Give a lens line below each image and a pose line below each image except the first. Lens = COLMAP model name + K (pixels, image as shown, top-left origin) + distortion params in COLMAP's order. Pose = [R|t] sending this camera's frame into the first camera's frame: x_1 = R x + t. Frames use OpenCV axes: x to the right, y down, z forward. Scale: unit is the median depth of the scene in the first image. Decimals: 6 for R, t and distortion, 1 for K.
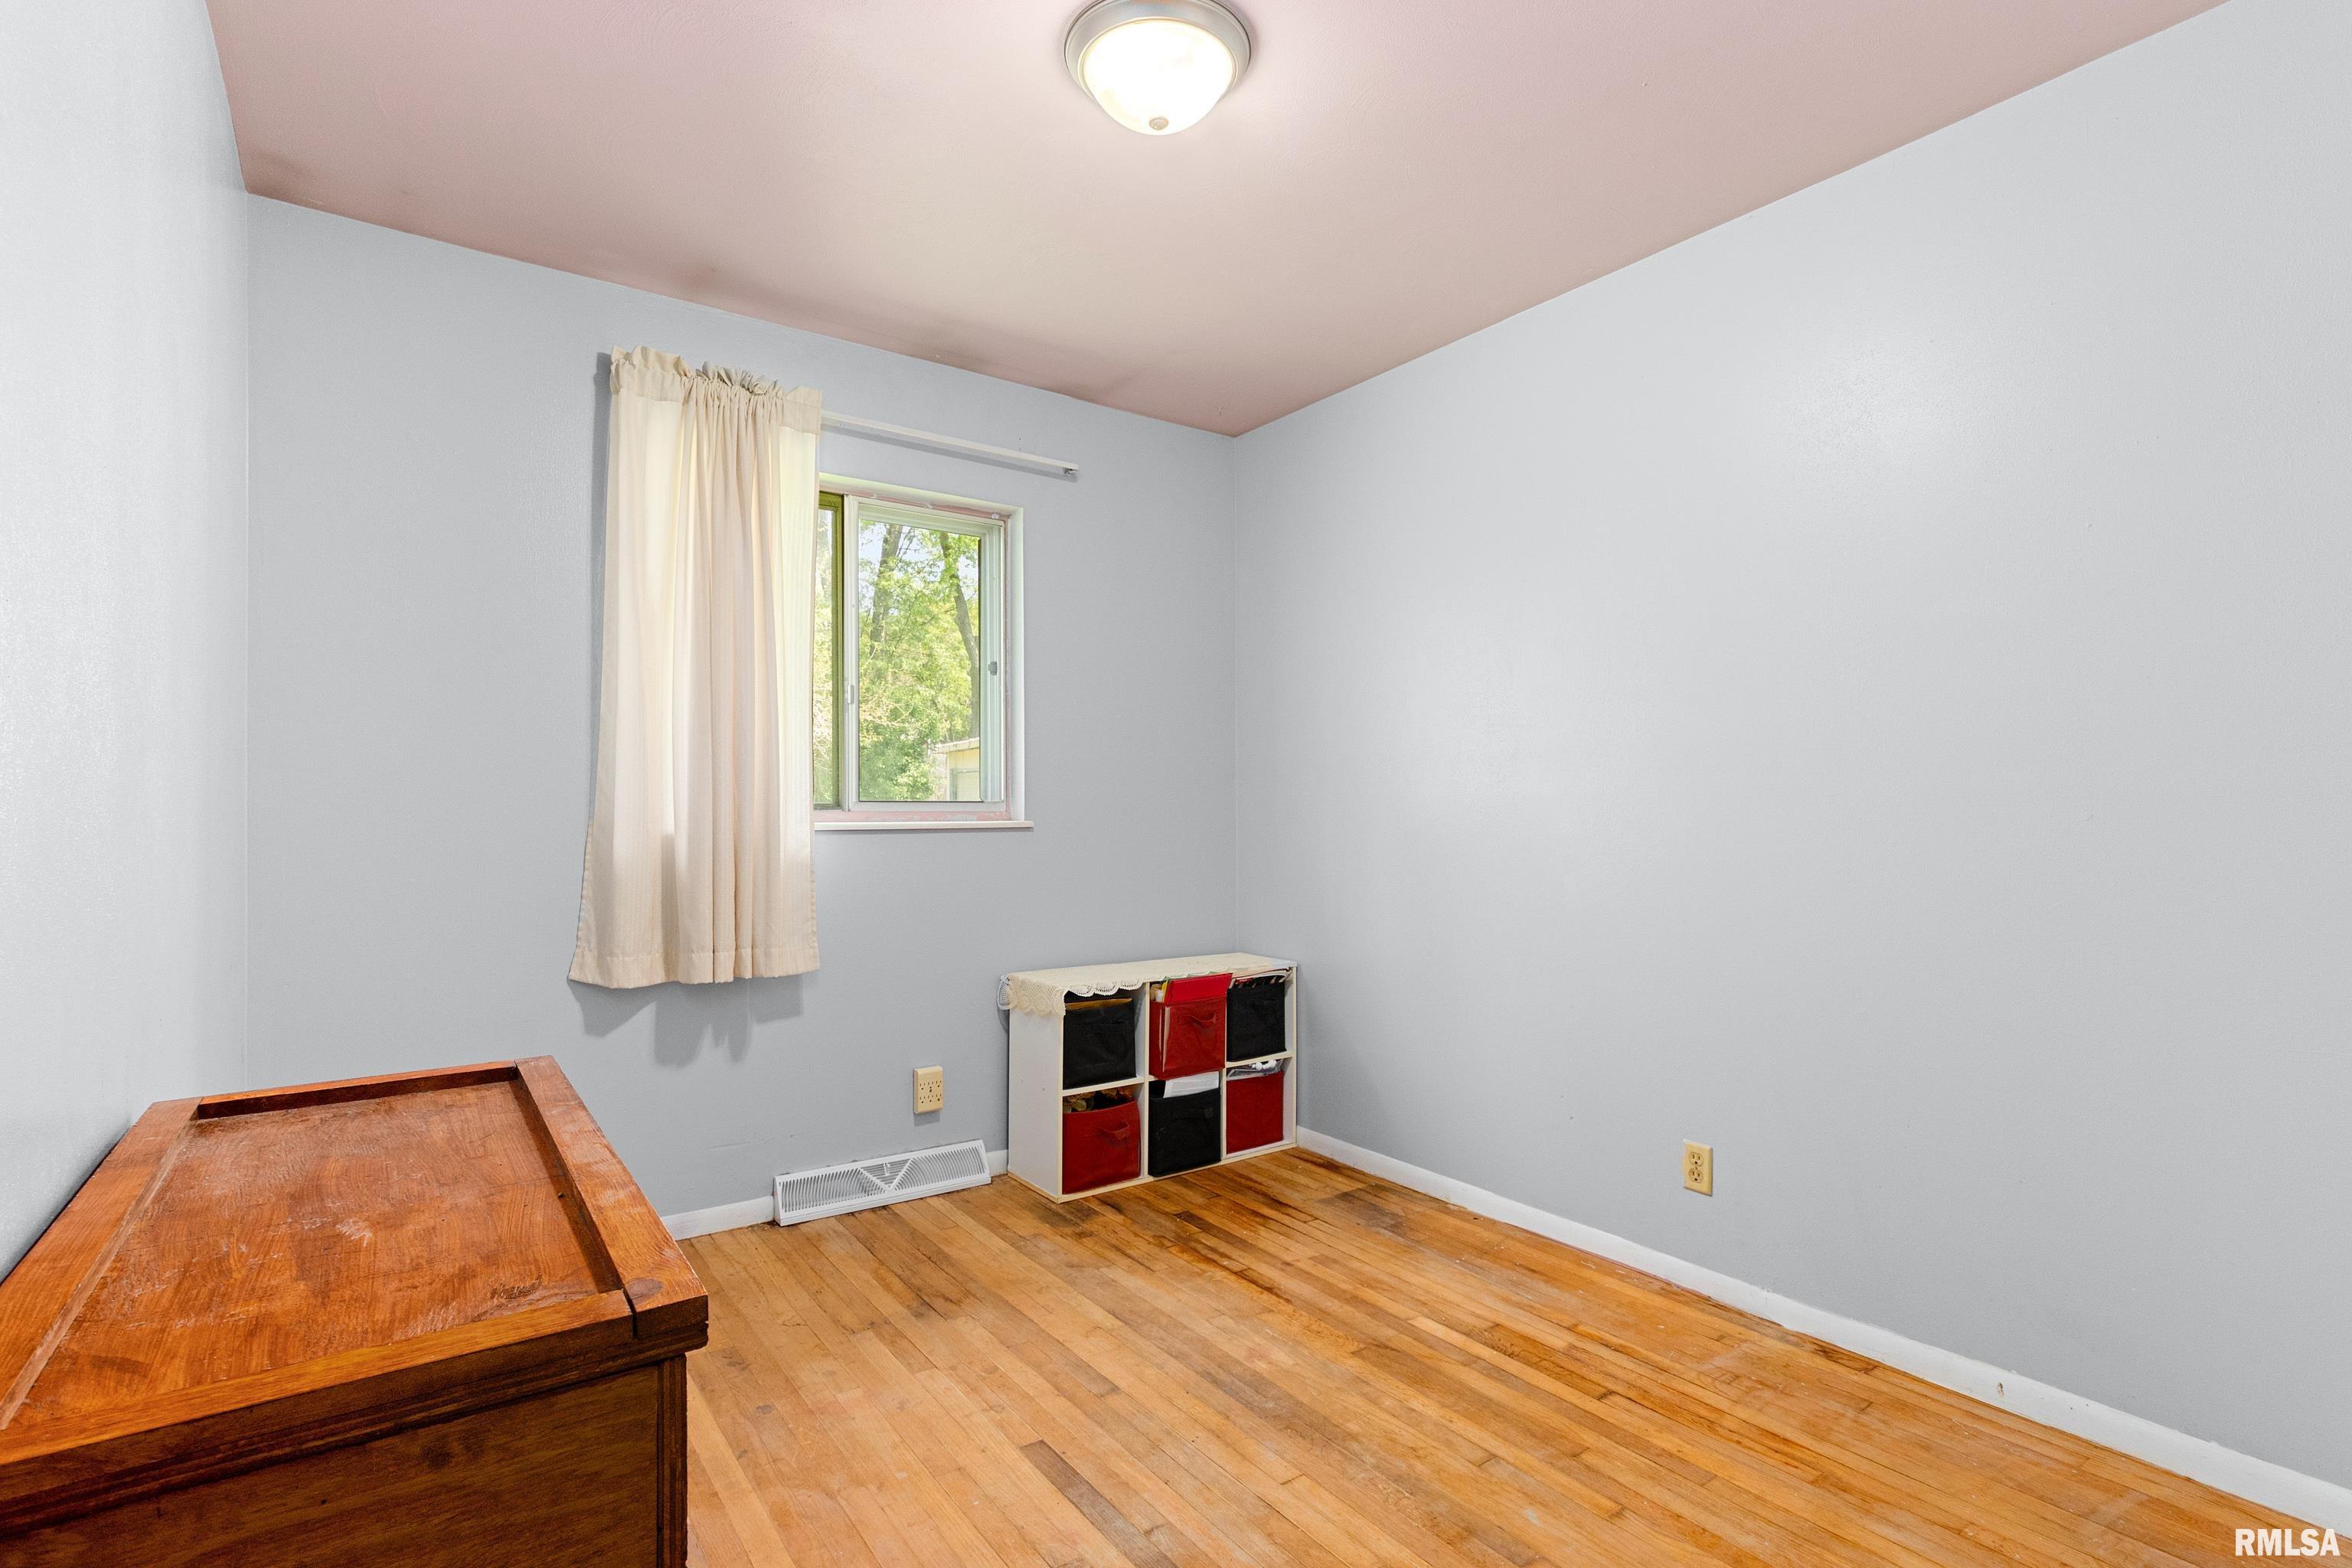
lens RADIAL K [[1109.1, 0, 1159.6], [0, 1109.1, 792.7], [0, 0, 1]] dist [0.009723, -0.003106]
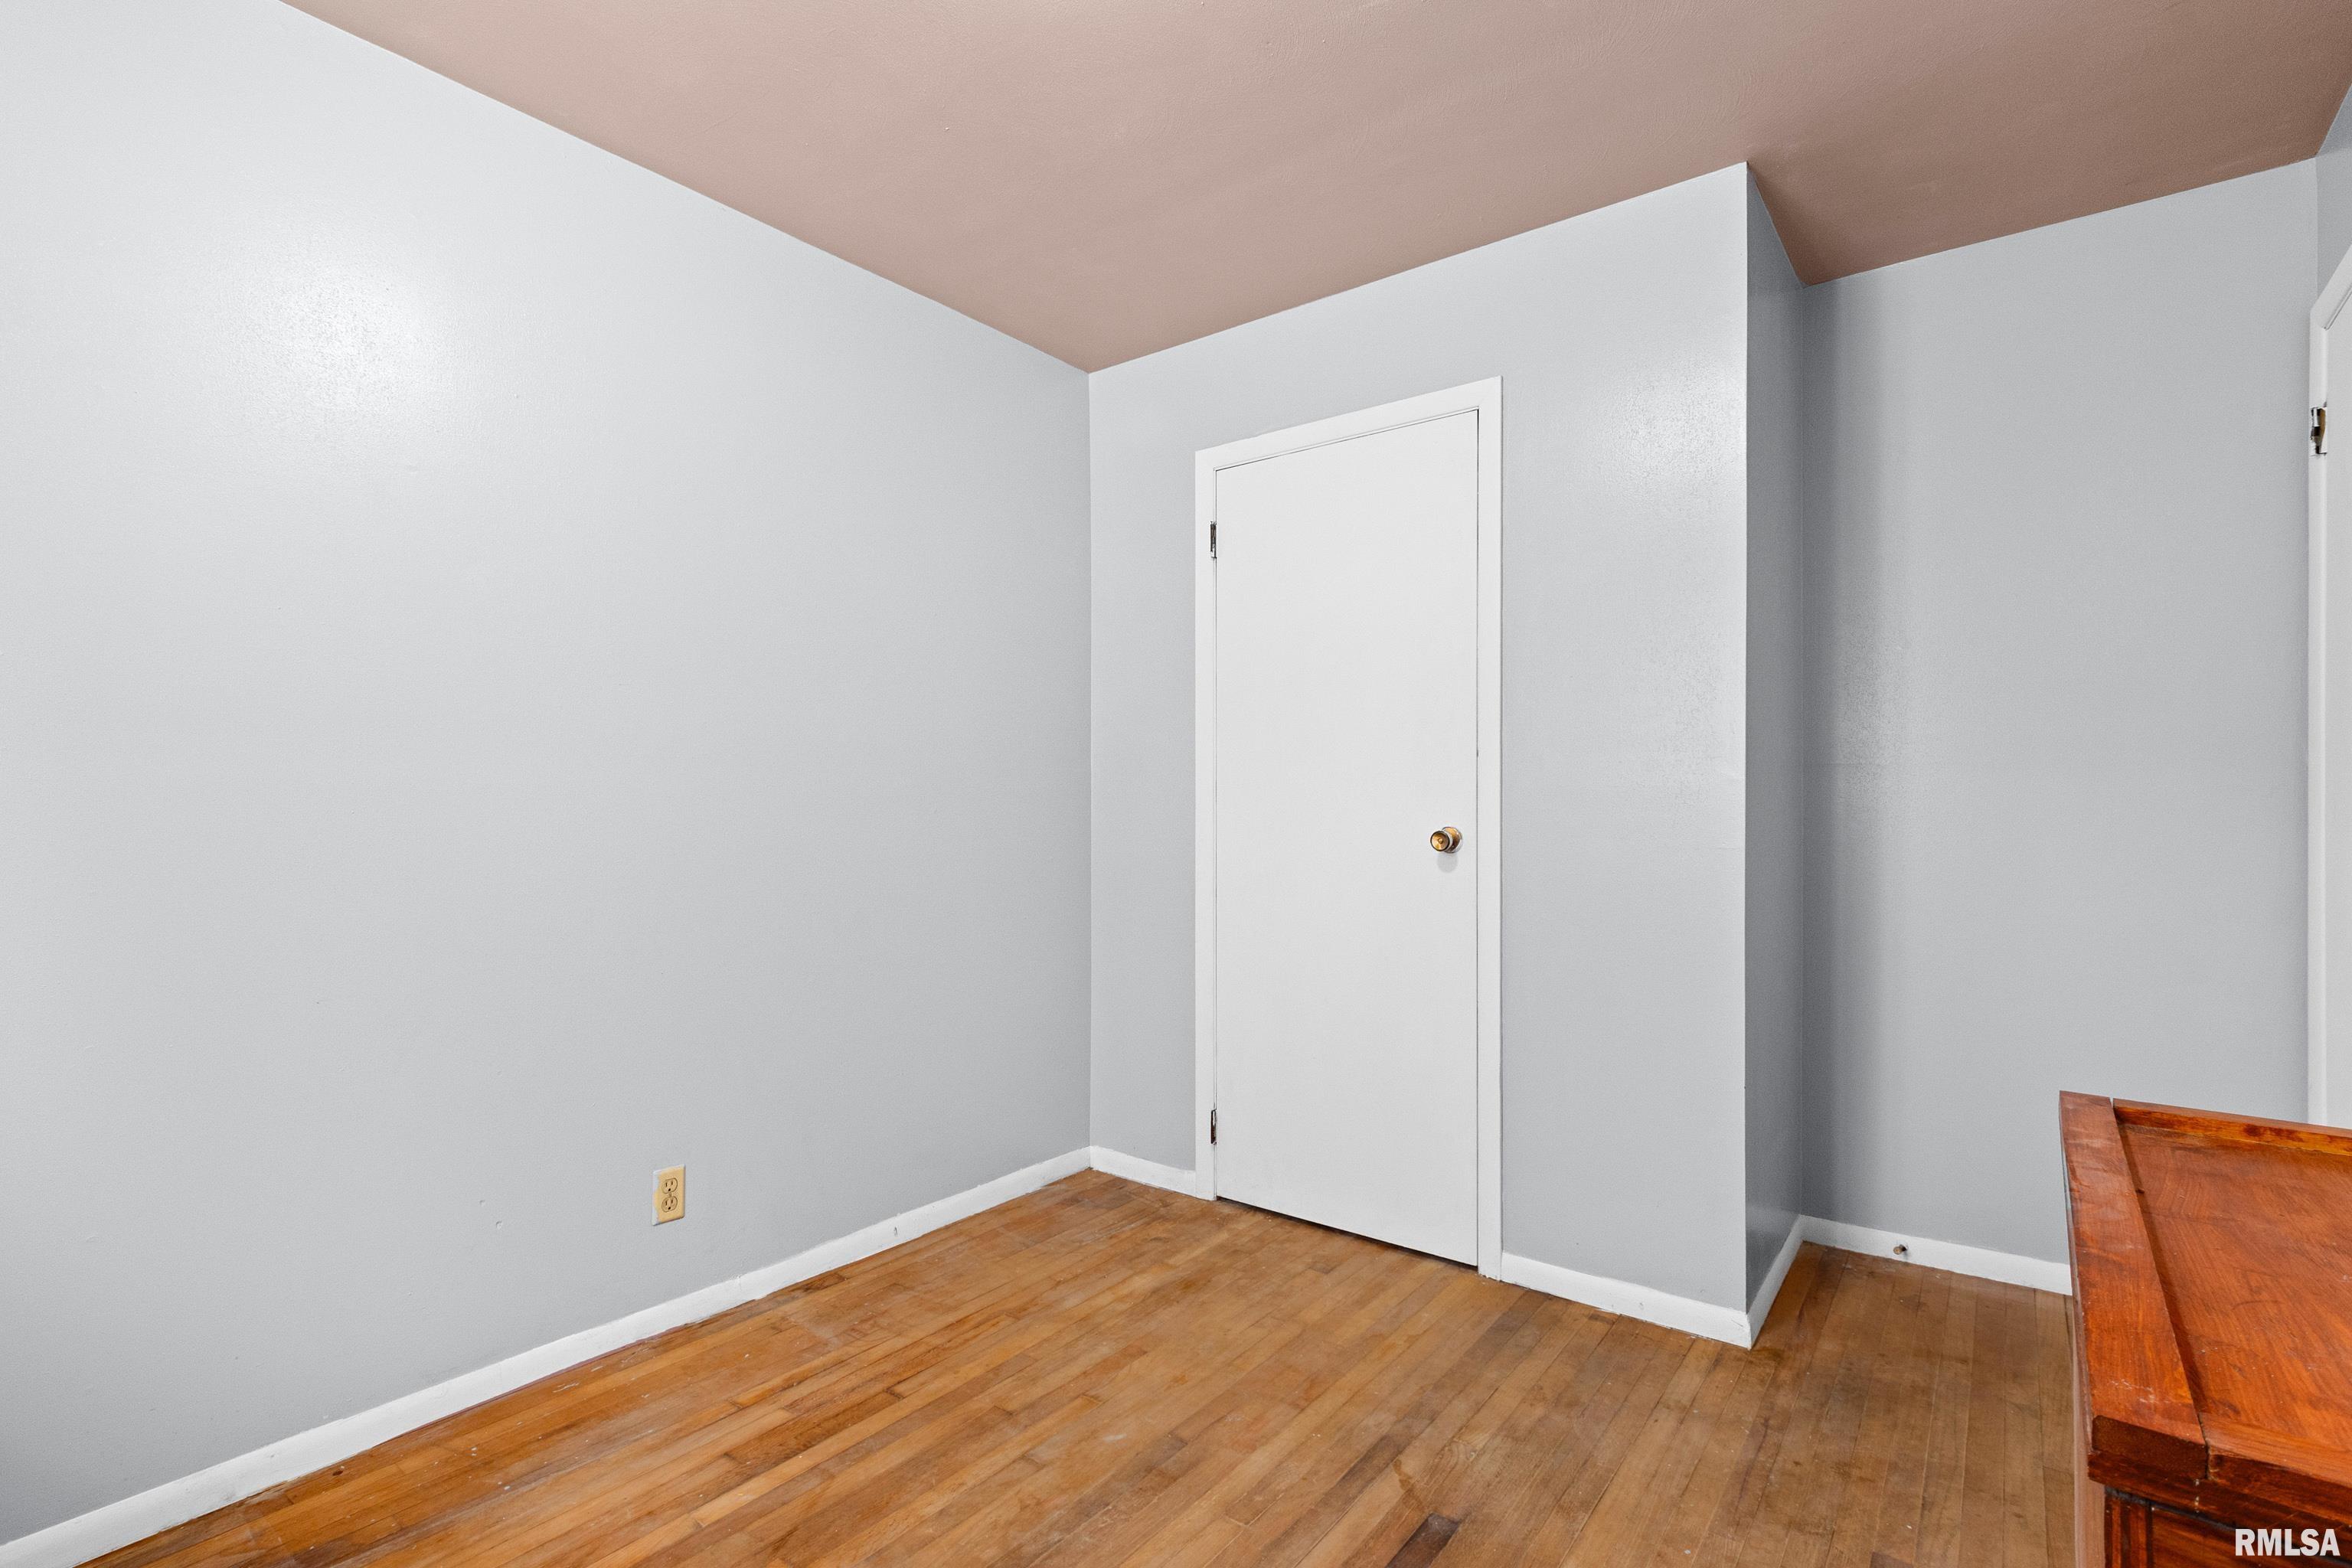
lens RADIAL K [[1109.1, 0, 1157.0], [0, 1109.1, 796.5], [0, 0, 1]] dist [0.009723, -0.003106]
pose [[-0.295138, 0.010091, 0.955401, -0.599885], [-0.016150, 0.999749, -0.015549, 0.019440], [-0.955318, -0.020019, -0.294901, 1.040650]]
